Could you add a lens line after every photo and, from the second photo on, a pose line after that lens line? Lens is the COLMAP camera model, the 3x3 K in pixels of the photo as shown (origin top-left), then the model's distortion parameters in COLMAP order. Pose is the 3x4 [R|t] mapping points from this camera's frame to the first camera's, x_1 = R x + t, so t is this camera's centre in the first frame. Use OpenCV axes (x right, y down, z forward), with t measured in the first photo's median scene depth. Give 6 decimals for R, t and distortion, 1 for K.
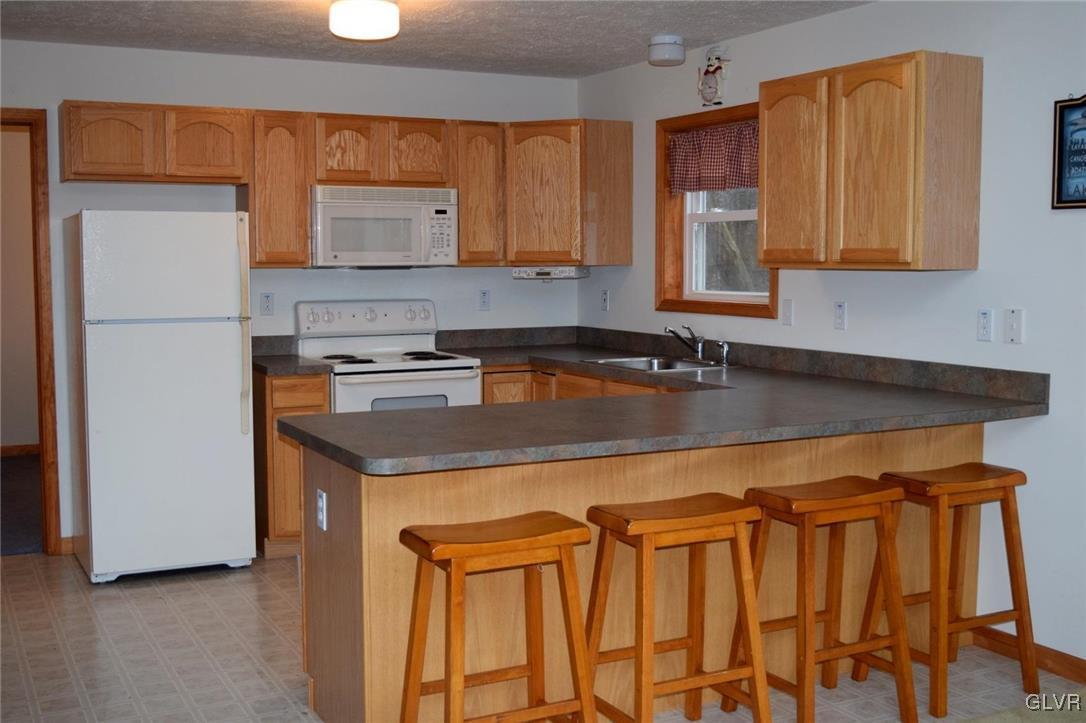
lens RADIAL K [[1211.7, 0, 543.0], [0, 1211.7, 358.4], [0, 0, 1]] dist [-0.064453, 0.000000]
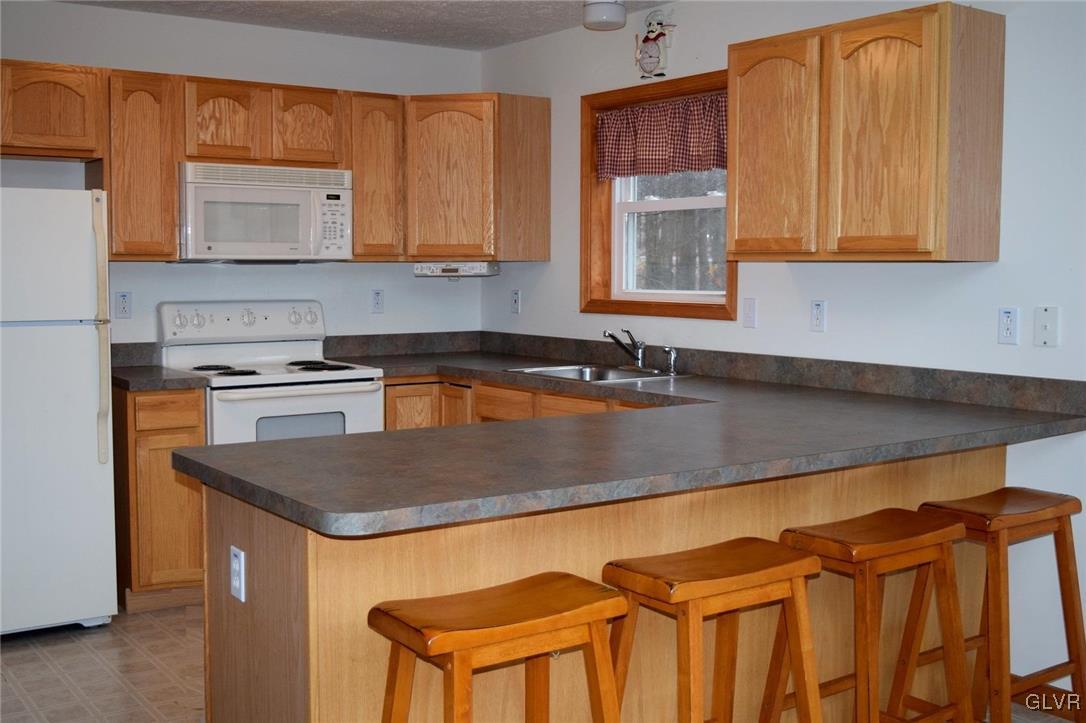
lens RADIAL K [[1211.7, 0, 547.6], [0, 1211.7, 356.6], [0, 0, 1]] dist [-0.064453, 0.000000]
pose [[0.989719, -0.005618, 0.142914, -0.064741], [0.006805, 0.999946, -0.007822, -0.000941], [-0.142862, 0.008714, 0.989704, 0.154297]]
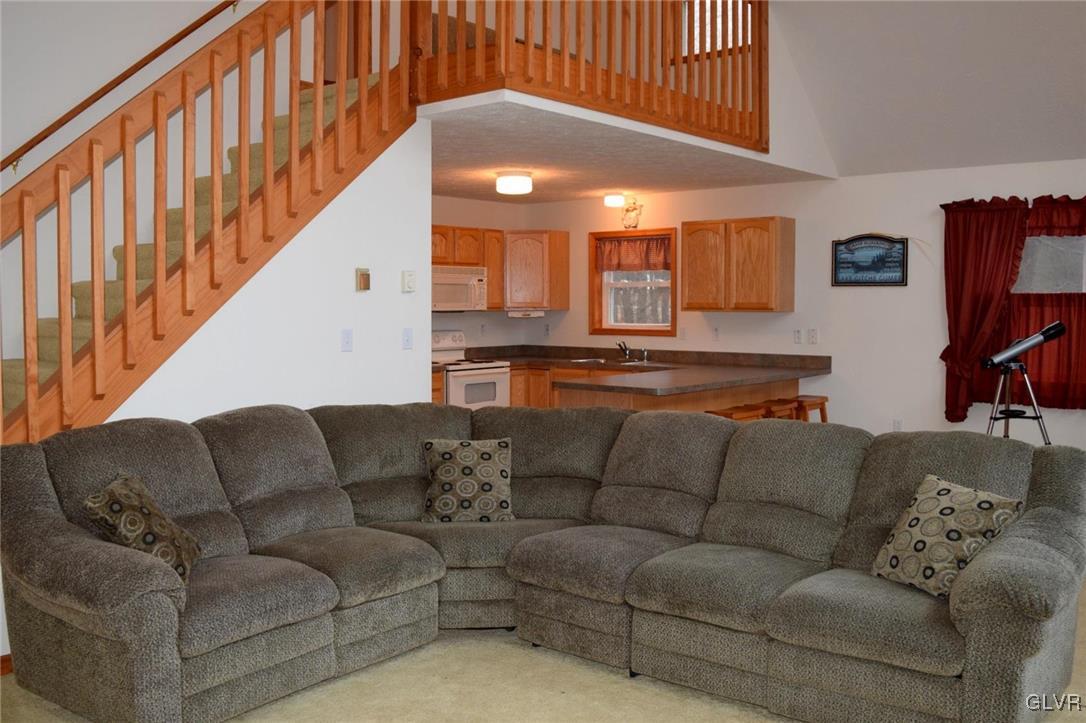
lens RADIAL K [[957.7, 0, 550.6], [0, 957.7, 353.3], [0, 0, 1]] dist [-0.091654, 0.018355]
pose [[0.933079, -0.017593, 0.359242, -0.563651], [0.028899, 0.999241, -0.026126, 0.029839], [-0.358510, 0.034759, 0.932879, -0.399915]]
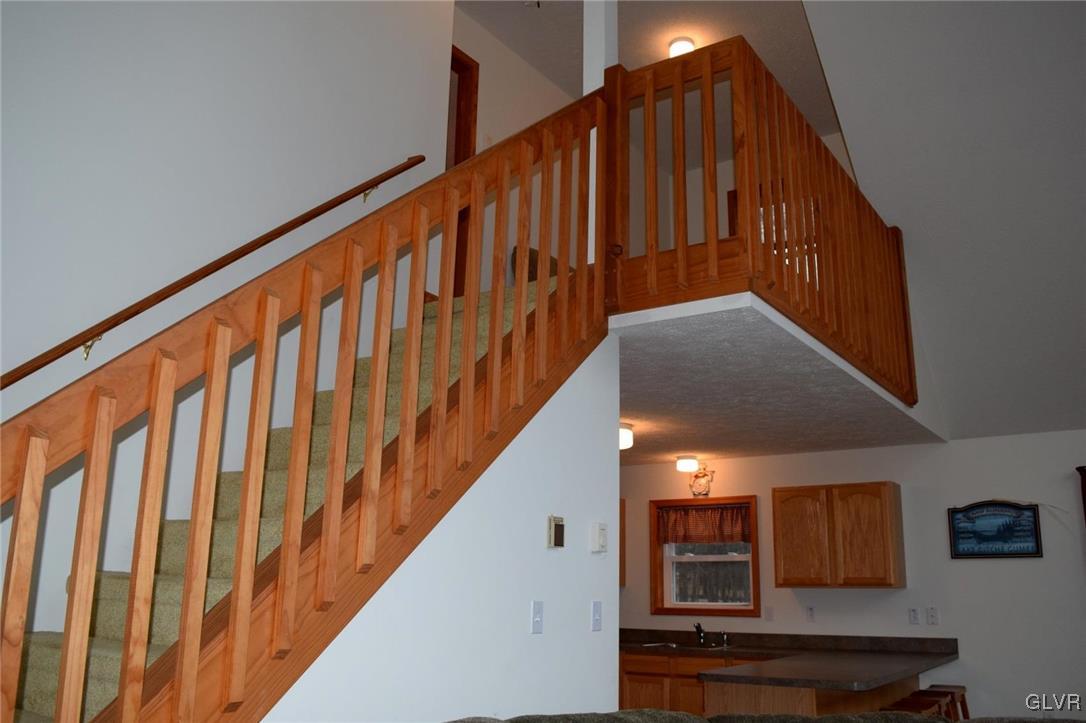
lens RADIAL K [[892.3, 0, 558.8], [0, 892.3, 364.8], [0, 0, 1]] dist [-0.094029, 0.024952]
pose [[0.890069, 0.125045, 0.438339, -0.679095], [0.021449, 0.949082, -0.314297, 0.015754], [-0.455321, 0.289148, 0.842066, -0.067746]]
